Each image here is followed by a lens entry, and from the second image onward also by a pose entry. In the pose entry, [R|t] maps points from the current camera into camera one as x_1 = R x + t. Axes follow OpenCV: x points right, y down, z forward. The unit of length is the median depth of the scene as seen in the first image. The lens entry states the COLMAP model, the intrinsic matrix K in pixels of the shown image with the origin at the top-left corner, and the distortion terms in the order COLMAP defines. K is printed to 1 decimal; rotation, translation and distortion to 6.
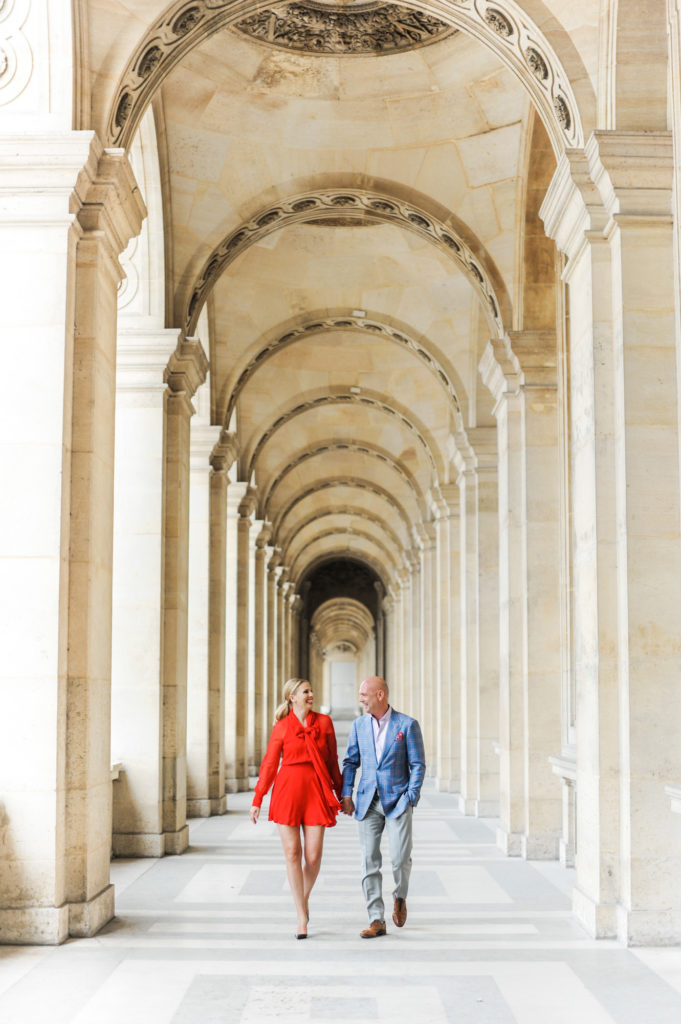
lens RADIAL K [[1538.3, 0, 340.1], [0, 1538.3, 534.4], [0, 0, 1]] dist [-0.130232, 0.011627]
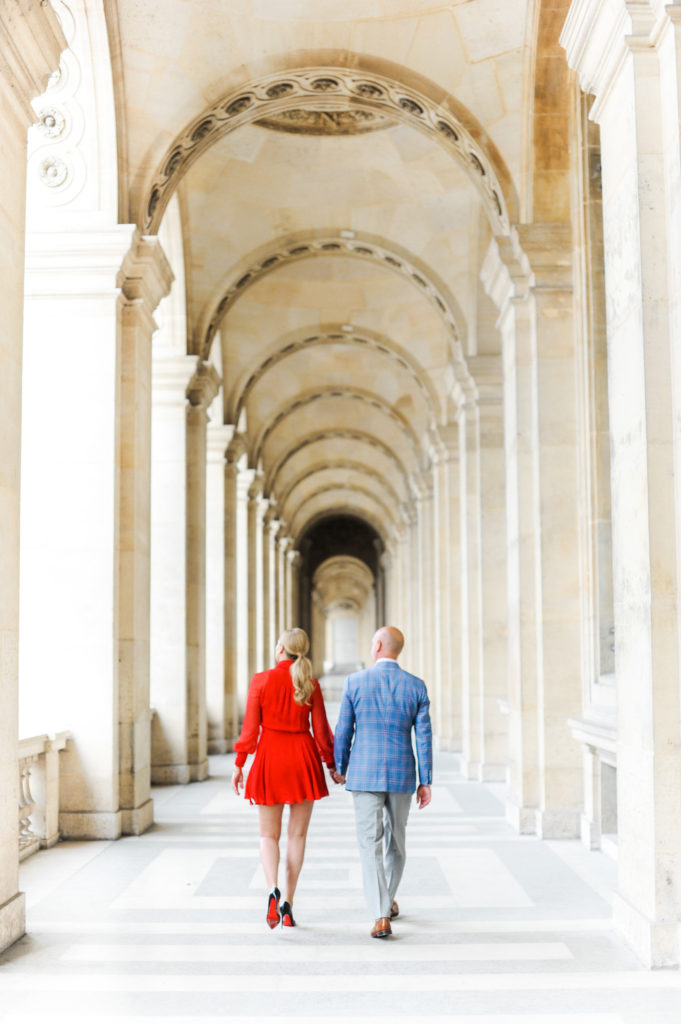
lens RADIAL K [[1454.5, 0, 340.5], [0, 1454.5, 512.0], [0, 0, 1]] dist [-0.118884, 0.026352]
pose [[0.999964, -0.008331, -0.001731, 0.011082], [0.008346, 0.999927, 0.008746, 0.020272], [0.001658, -0.008760, 0.999960, 0.180885]]
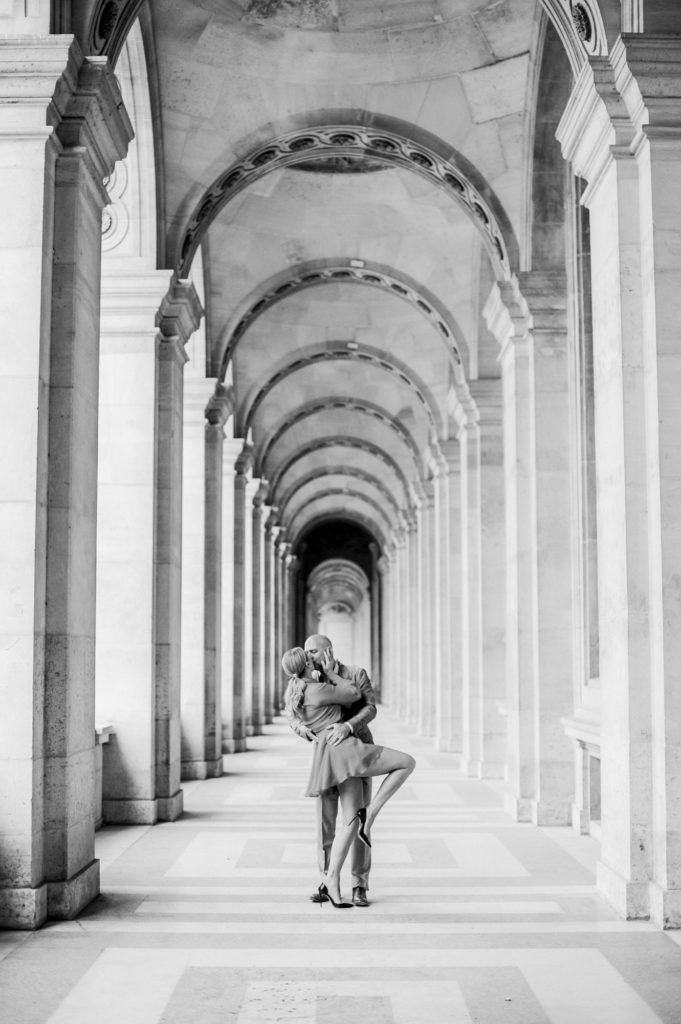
lens RADIAL K [[1490.8, 0, 336.0], [0, 1490.8, 496.4], [0, 0, 1]] dist [-0.129181, 0.048121]
pose [[0.999995, -0.002886, 0.000978, -0.003672], [0.002888, 0.999994, -0.001782, 0.008364], [-0.000973, 0.001784, 0.999998, 0.073005]]
